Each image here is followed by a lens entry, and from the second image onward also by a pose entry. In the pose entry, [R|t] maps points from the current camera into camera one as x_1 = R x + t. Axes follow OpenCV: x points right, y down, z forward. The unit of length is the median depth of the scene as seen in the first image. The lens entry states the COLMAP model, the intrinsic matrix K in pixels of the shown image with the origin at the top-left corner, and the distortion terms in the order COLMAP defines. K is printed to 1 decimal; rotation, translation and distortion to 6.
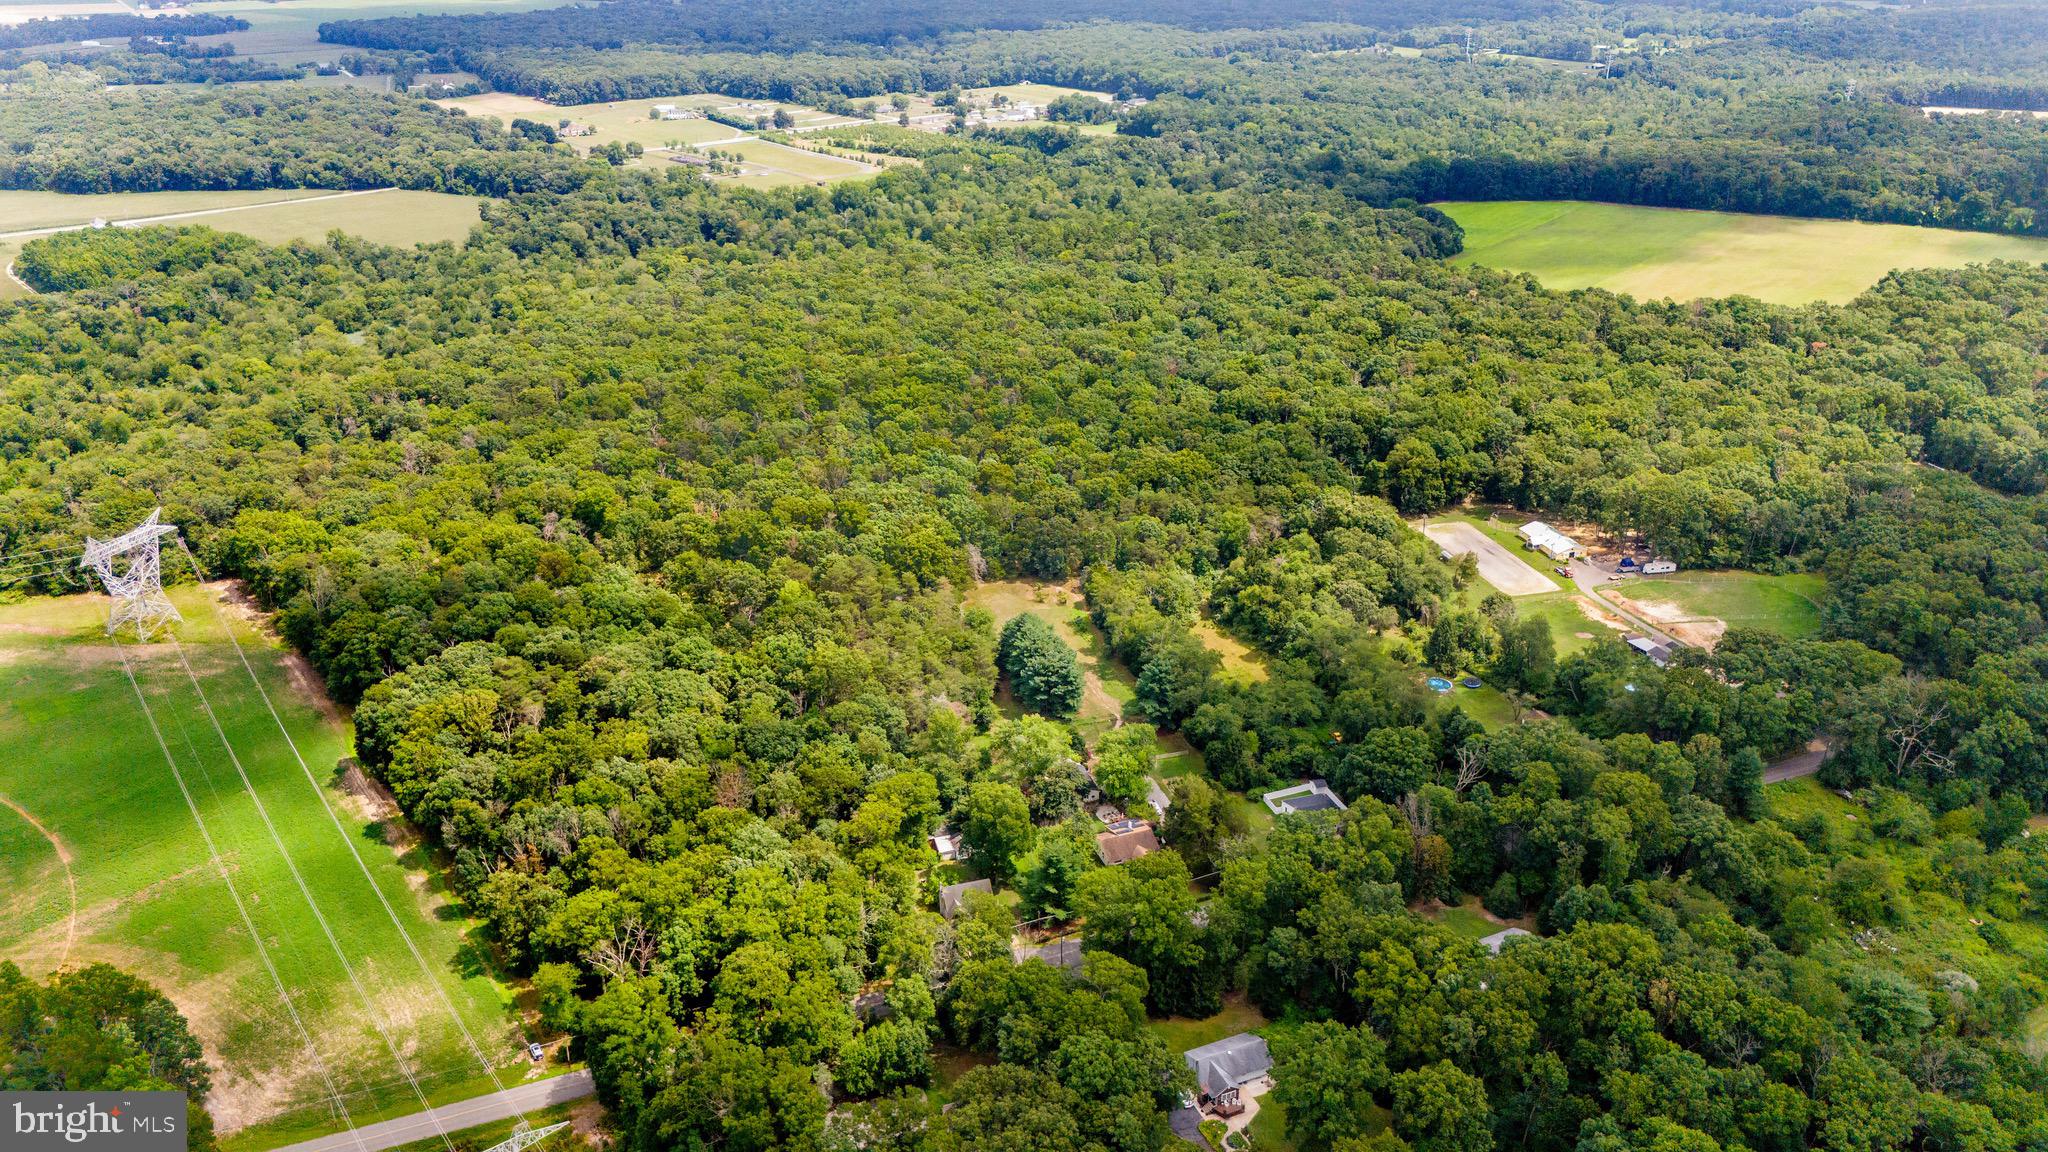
lens RADIAL K [[1514.9, 0, 1022.5], [0, 1514.9, 565.4], [0, 0, 1]] dist [0.067378, -0.062567]
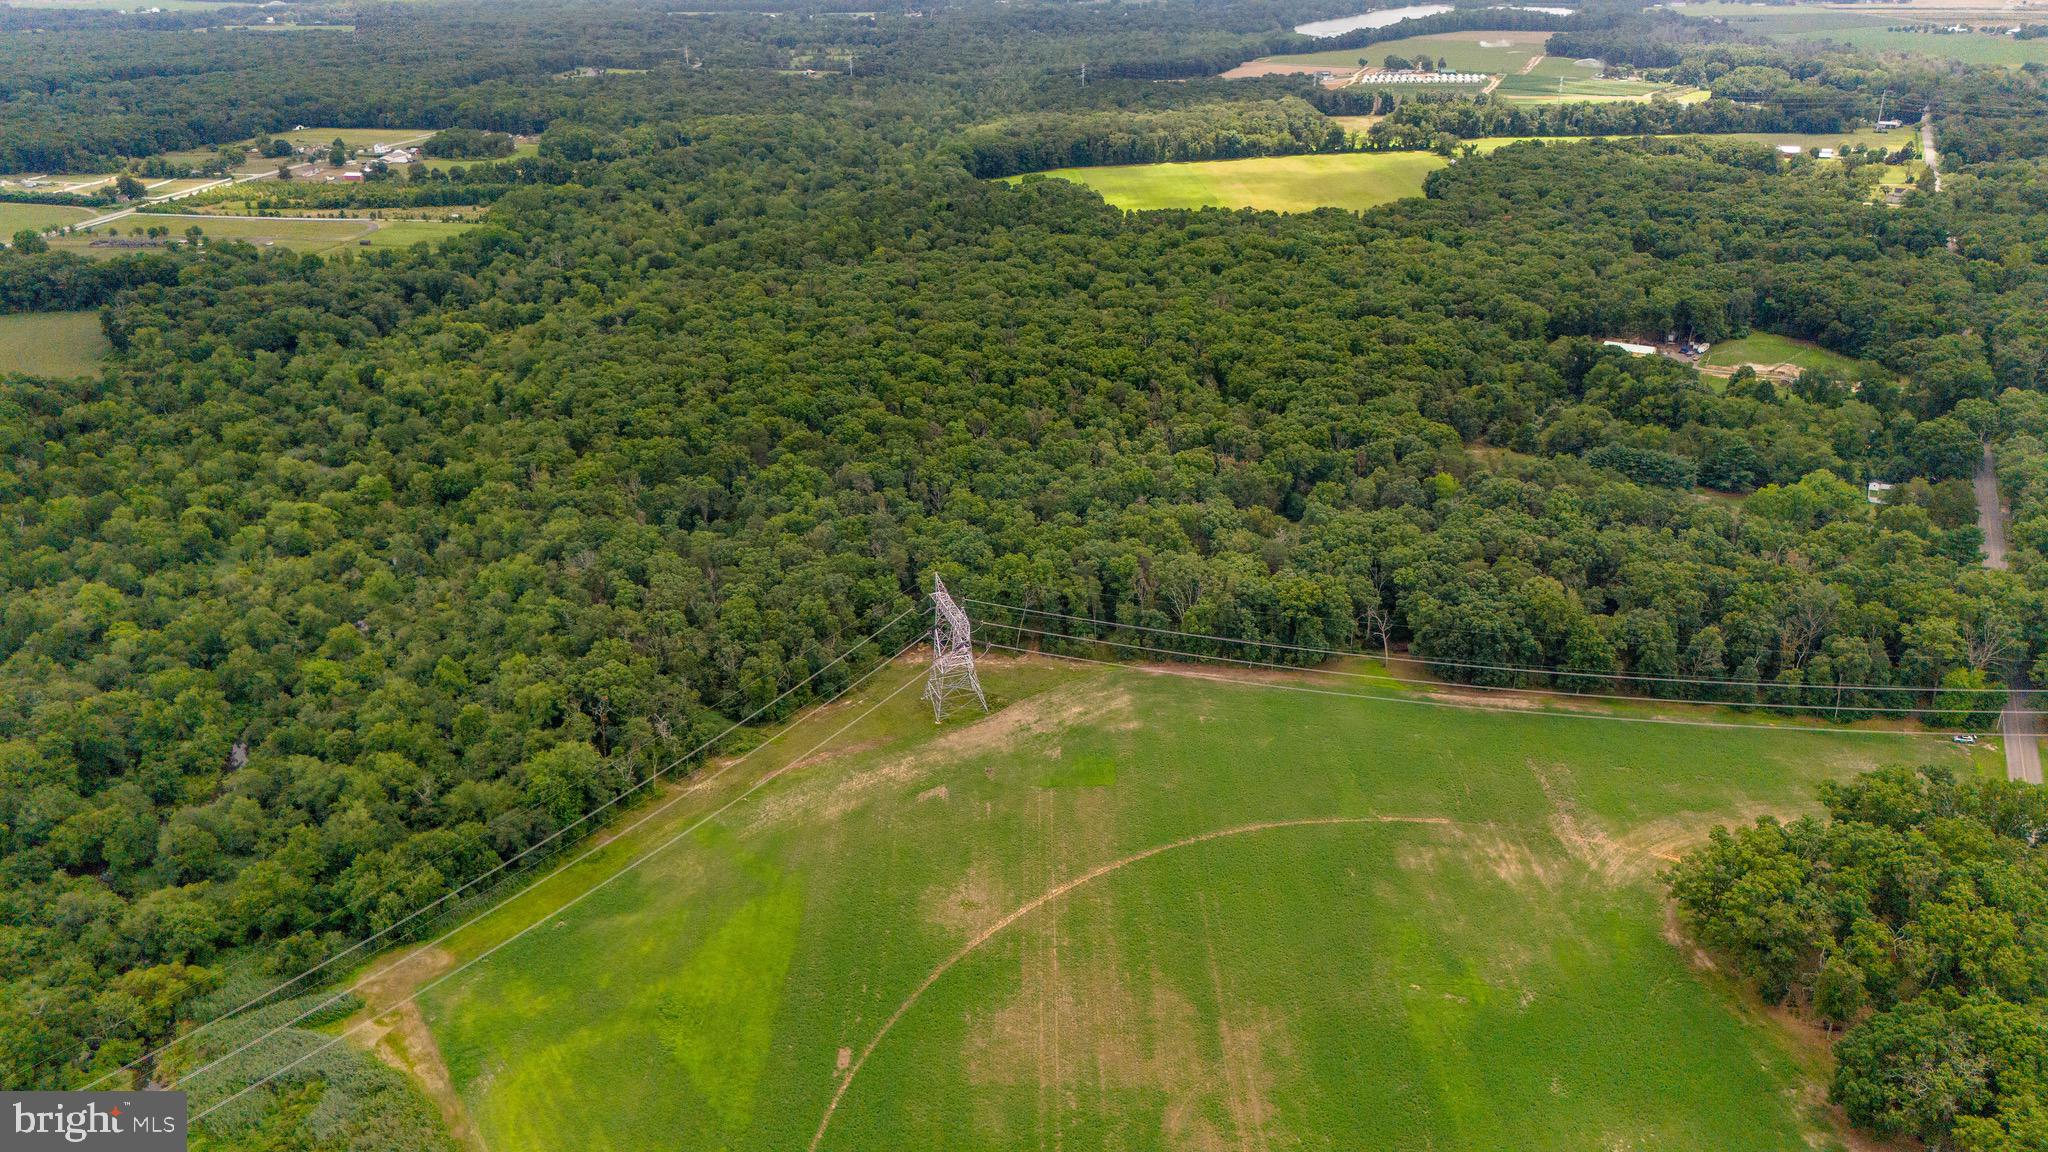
lens RADIAL K [[1514.9, 0, 1022.5], [0, 1514.9, 565.4], [0, 0, 1]] dist [0.067378, -0.062567]
pose [[0.749928, -0.264883, 0.606172, -0.768428], [0.276581, 0.957947, 0.076427, -0.068939], [-0.600925, 0.110341, 0.791653, 0.191503]]
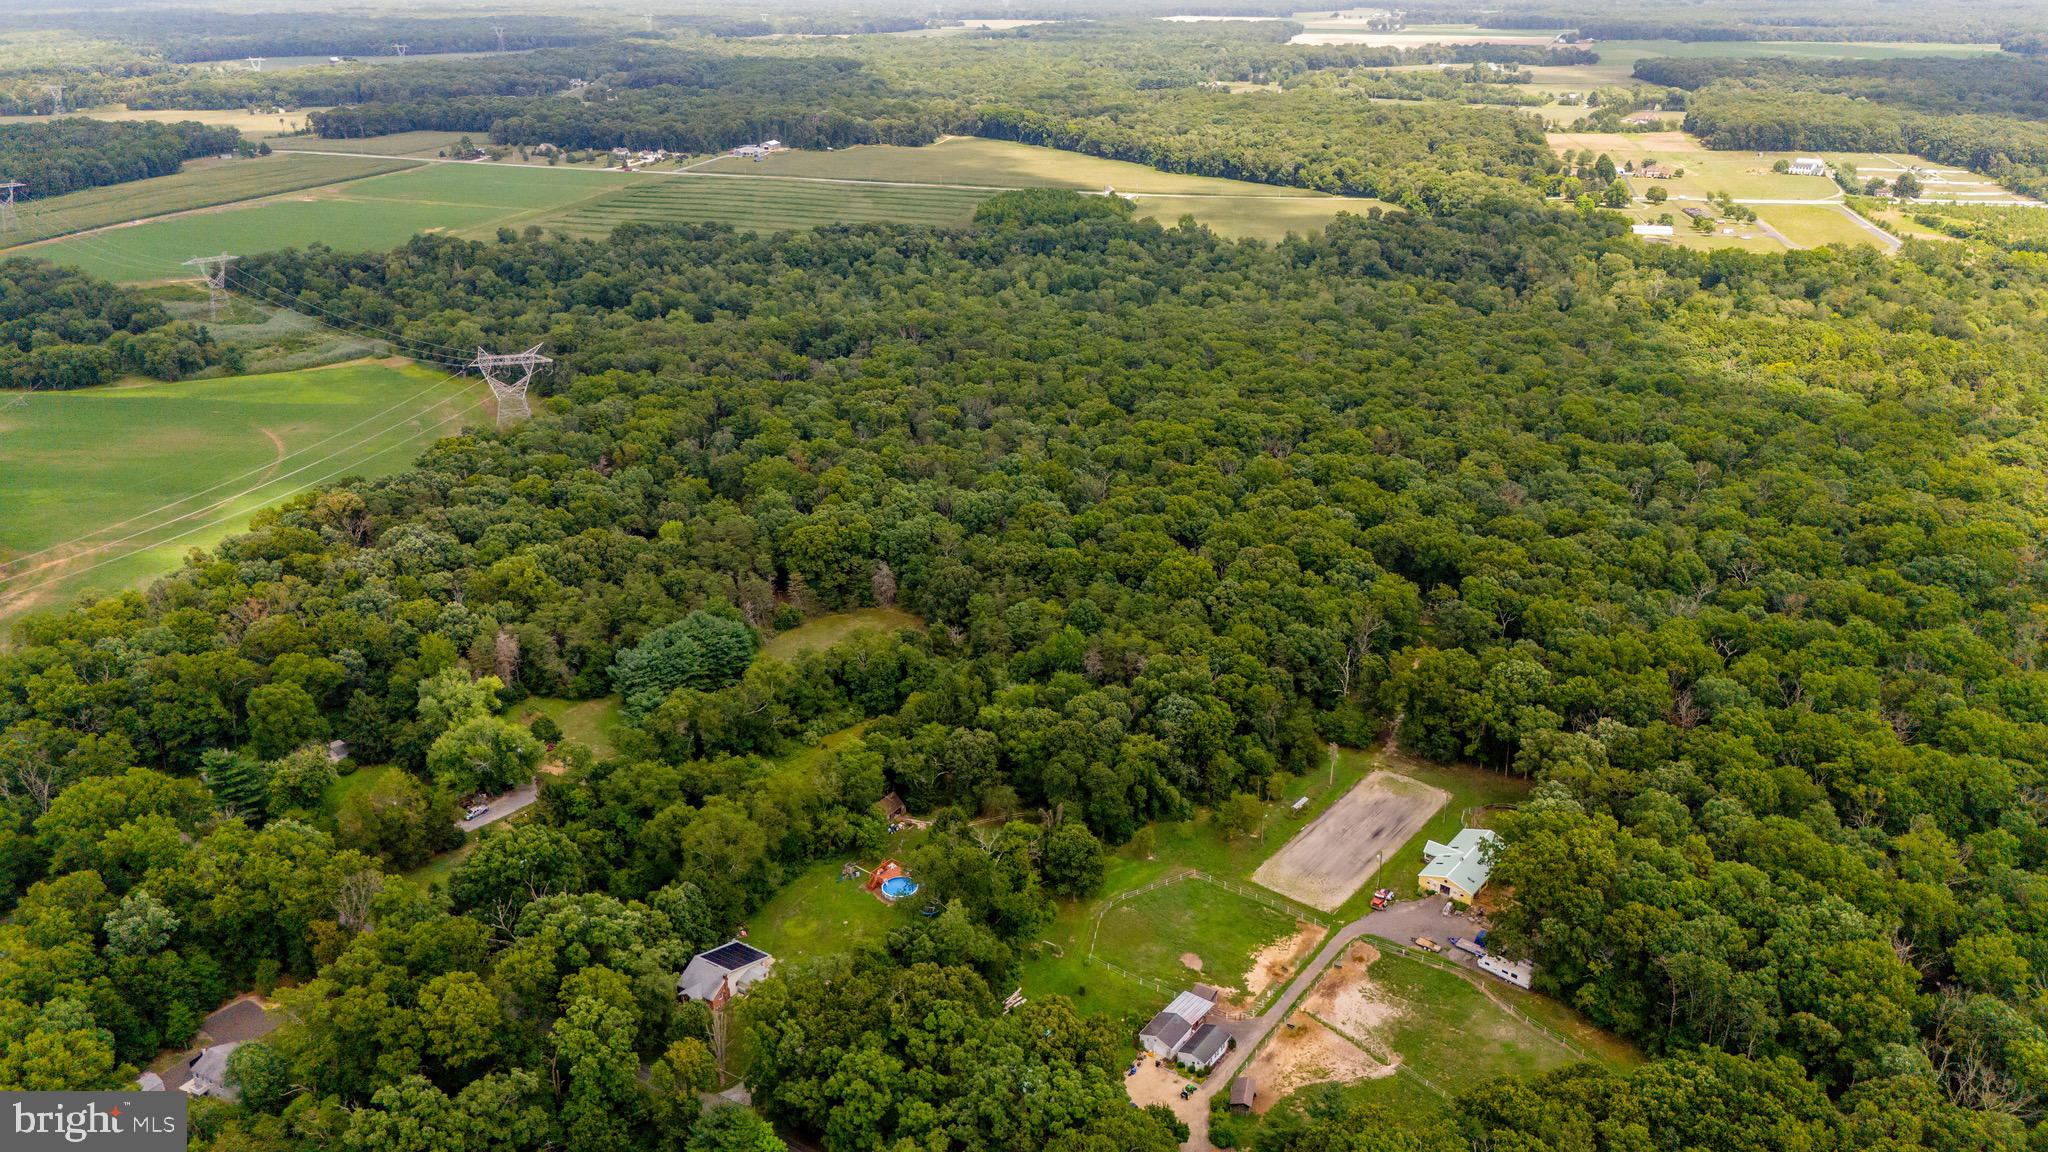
lens RADIAL K [[1514.9, 0, 1022.5], [0, 1514.9, 565.4], [0, 0, 1]] dist [0.067378, -0.062567]
pose [[0.586657, 0.307609, -0.749139, 0.522881], [-0.330532, 0.935445, 0.125267, -0.115354], [0.739311, 0.174126, 0.650460, 0.350635]]
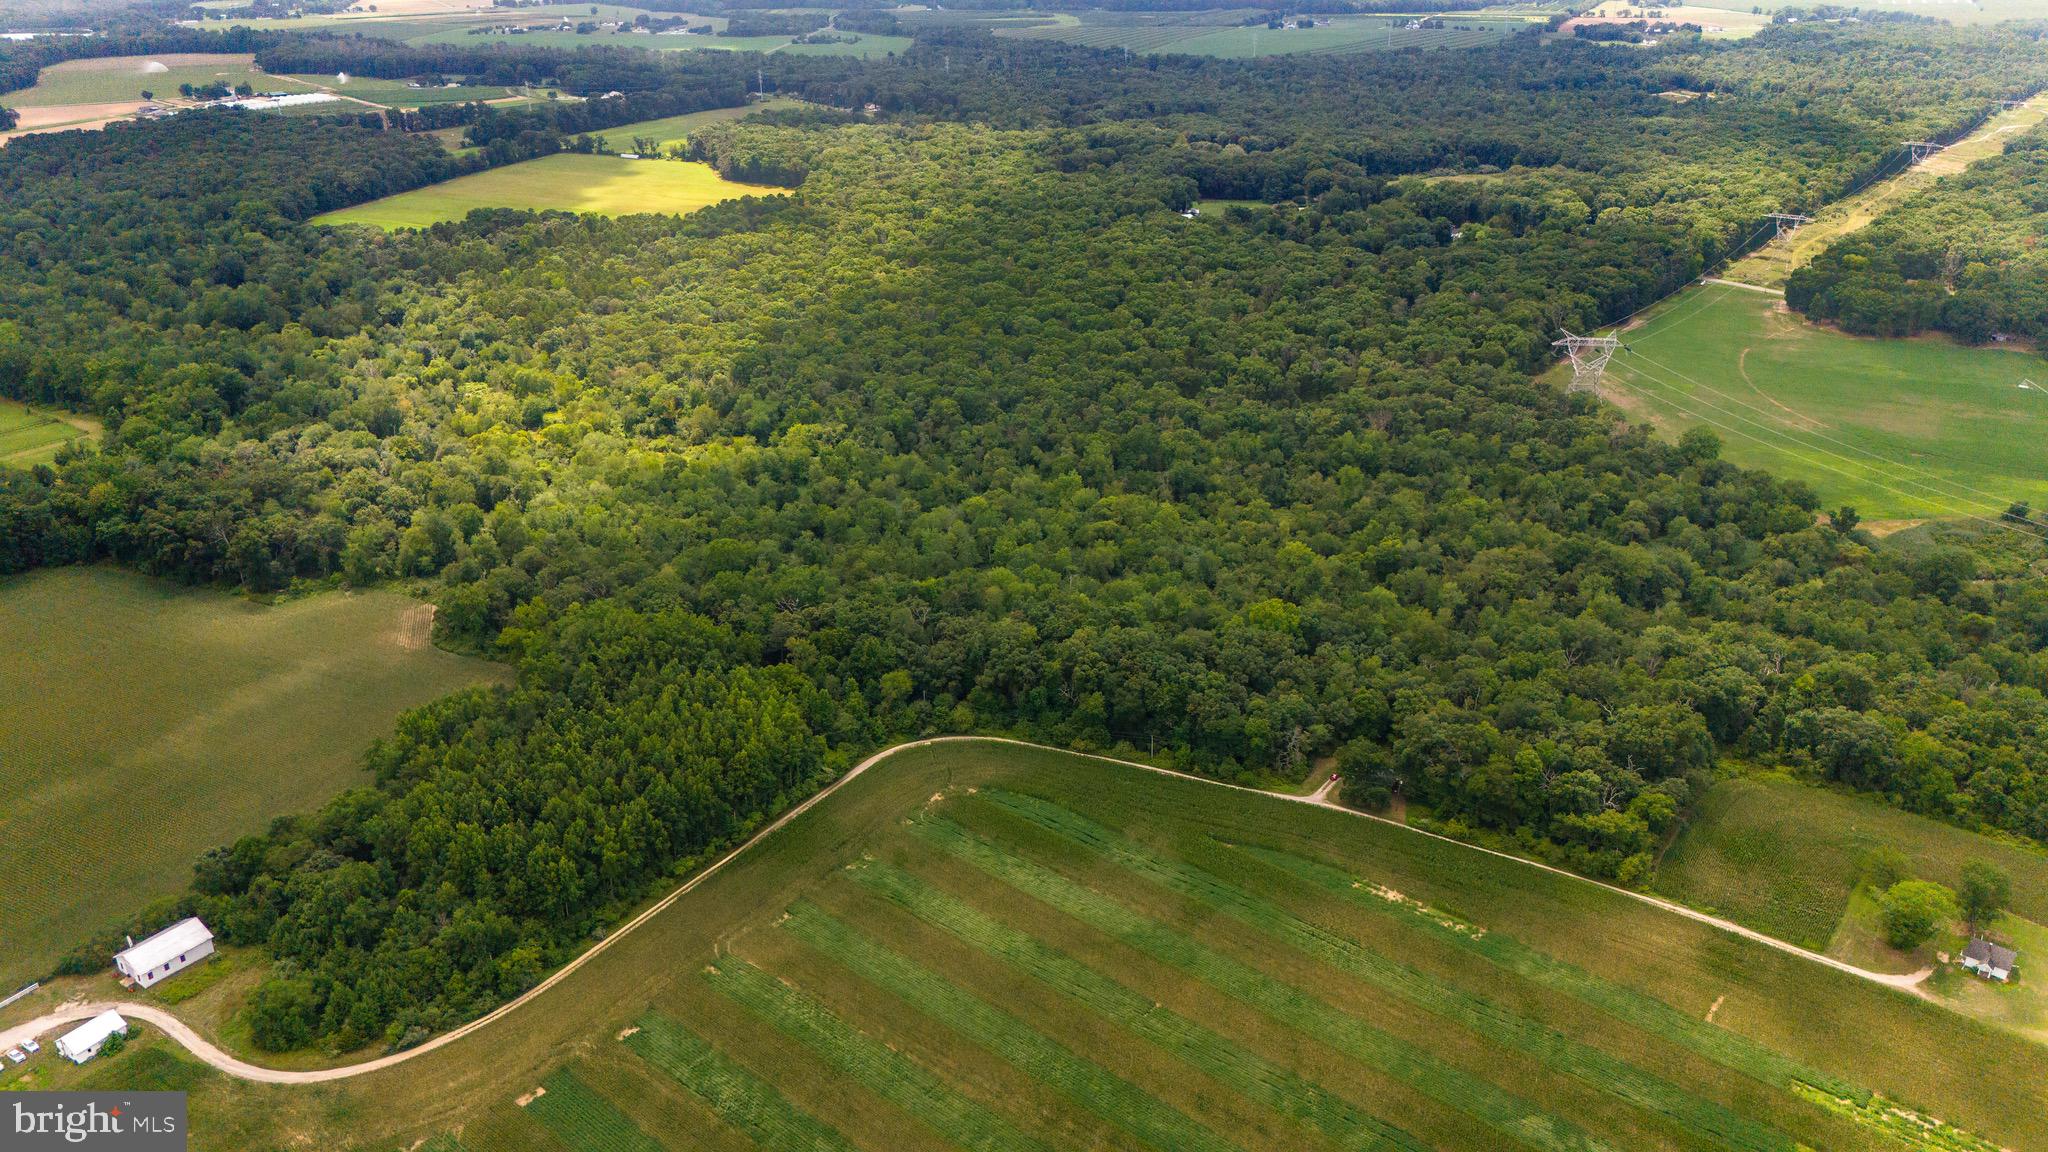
lens RADIAL K [[1514.9, 0, 1022.5], [0, 1514.9, 565.4], [0, 0, 1]] dist [0.067378, -0.062567]
pose [[-0.240927, -0.382215, 0.892113, -1.358608], [0.405759, 0.795336, 0.450333, -0.543881], [-0.881654, 0.470480, -0.036530, 1.186504]]
